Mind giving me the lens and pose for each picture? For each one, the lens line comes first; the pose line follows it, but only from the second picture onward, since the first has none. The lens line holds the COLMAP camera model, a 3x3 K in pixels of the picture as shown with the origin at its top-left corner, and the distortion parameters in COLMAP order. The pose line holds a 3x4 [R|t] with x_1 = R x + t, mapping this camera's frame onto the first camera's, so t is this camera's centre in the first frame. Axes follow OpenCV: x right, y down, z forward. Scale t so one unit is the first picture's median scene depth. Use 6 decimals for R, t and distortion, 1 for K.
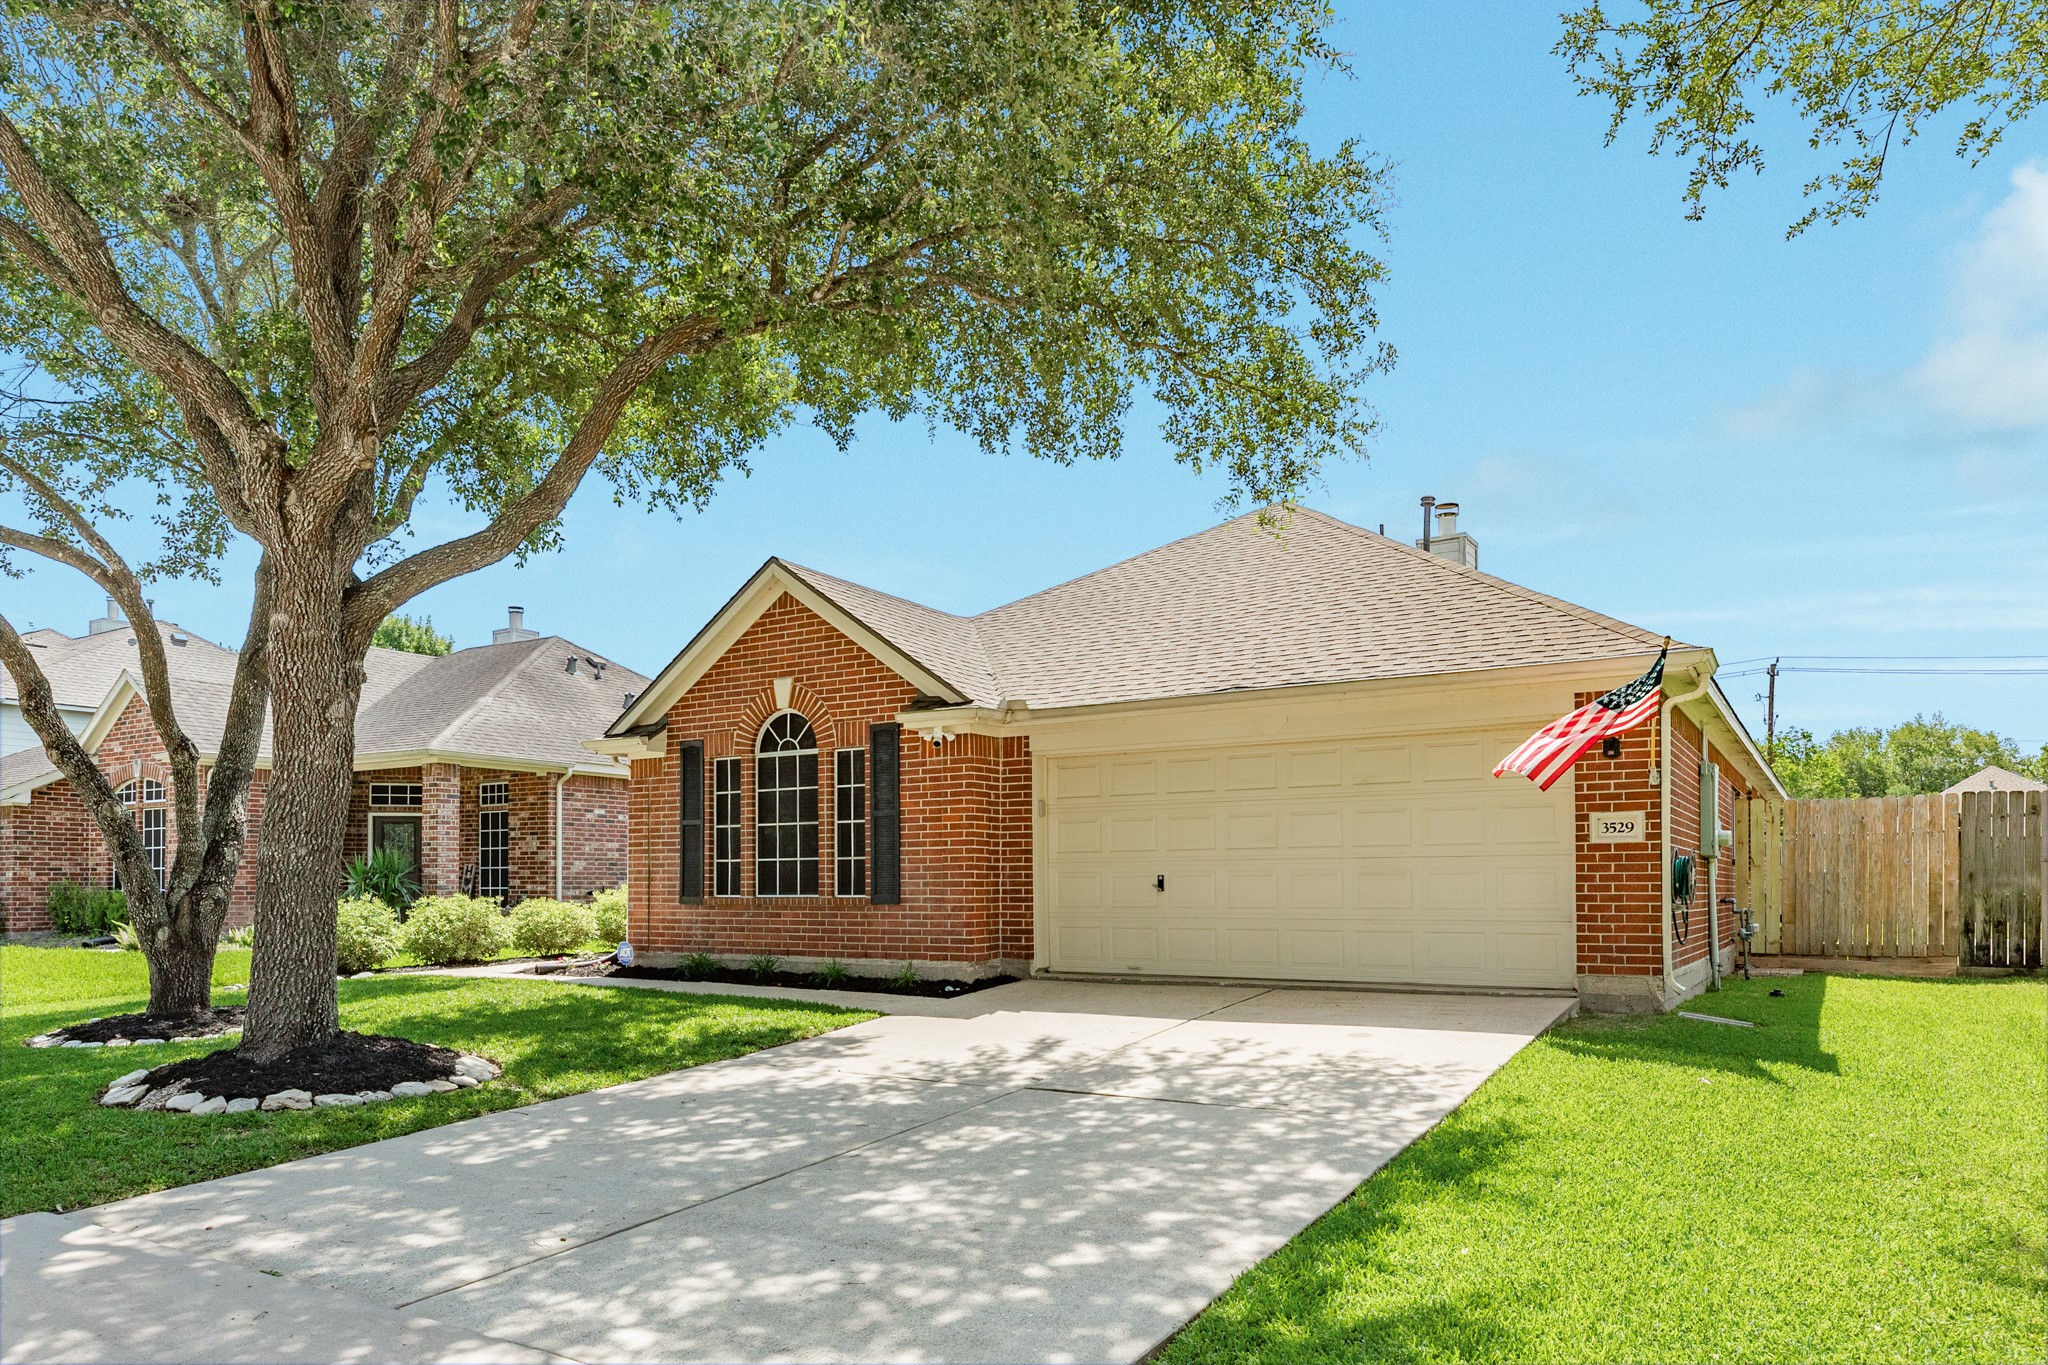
lens RADIAL K [[1380.2, 0, 1025.5], [0, 1380.2, 720.6], [0, 0, 1]] dist [0.002799, 0.000651]
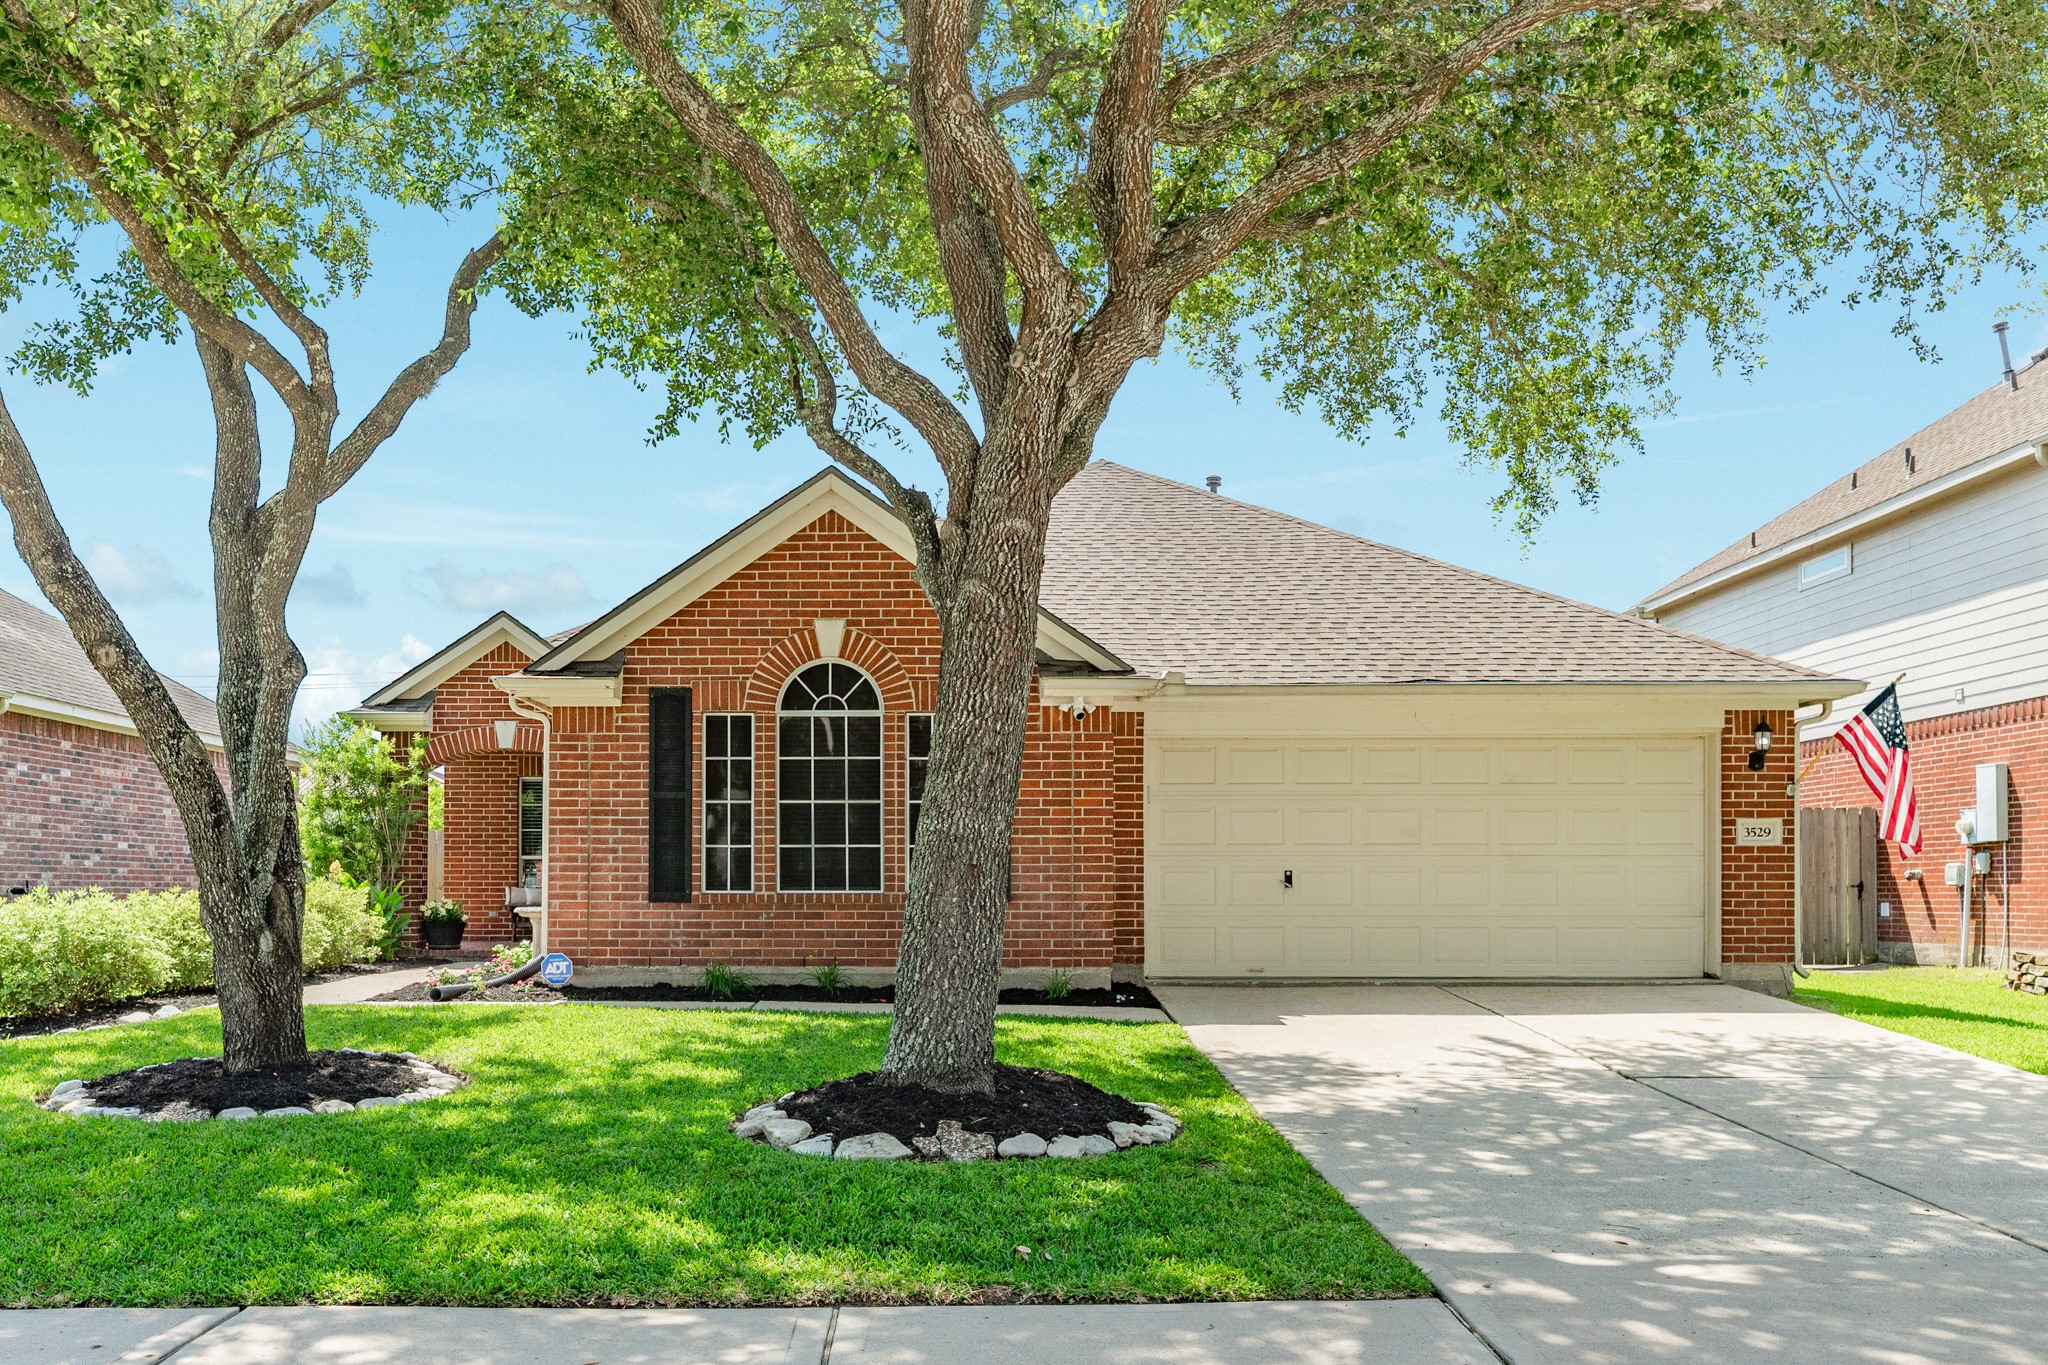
lens RADIAL K [[1728.2, 0, 962.9], [0, 1728.2, 687.9], [0, 0, 1]] dist [-0.001090, -0.000820]
pose [[0.843759, 0.067996, 0.532398, -0.662564], [-0.068406, 0.997477, -0.018983, 0.023492], [-0.532346, -0.020403, 0.846281, 0.116715]]
